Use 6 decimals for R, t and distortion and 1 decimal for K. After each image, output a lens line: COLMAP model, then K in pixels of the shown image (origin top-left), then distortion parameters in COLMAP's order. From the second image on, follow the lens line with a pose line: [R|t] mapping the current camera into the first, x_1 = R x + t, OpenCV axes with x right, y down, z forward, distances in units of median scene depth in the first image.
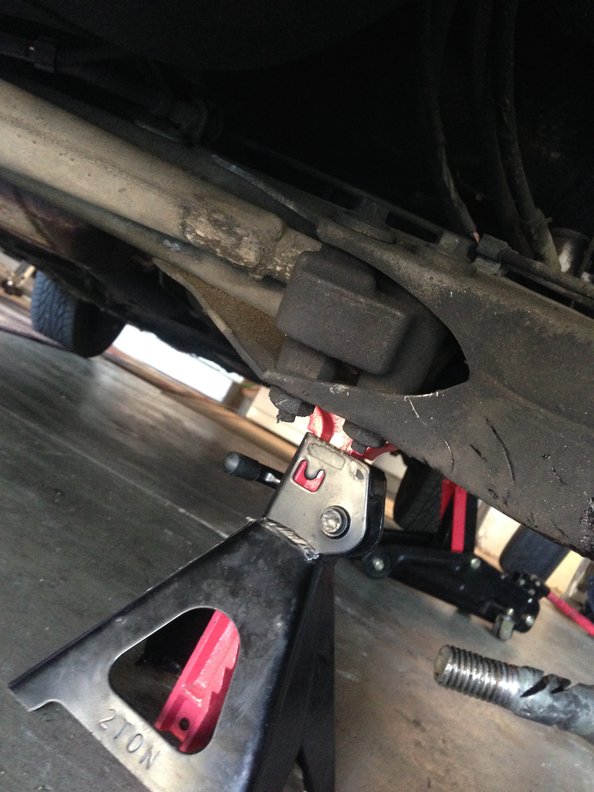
lens RADIAL K [[756.5, 0, 283.1], [0, 756.5, 404.5], [0, 0, 1]] dist [0.029925, 0.000000]
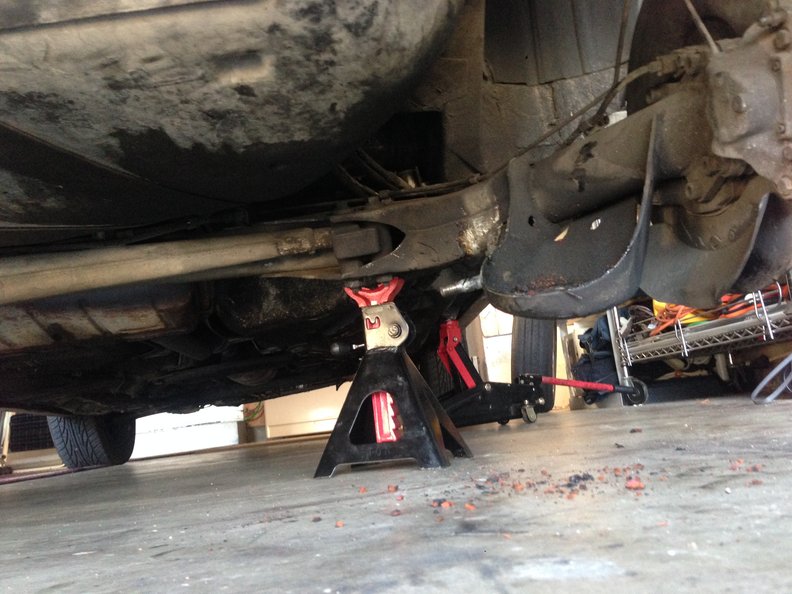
lens RADIAL K [[756.5, 0, 396.4], [0, 756.5, 297.3], [0, 0, 1]] dist [0.029925, 0.000000]
pose [[0.809113, -0.539003, 0.234121, -0.478045], [0.566125, 0.821788, -0.064548, 0.268120], [-0.157606, 0.184768, 0.970062, -1.423262]]
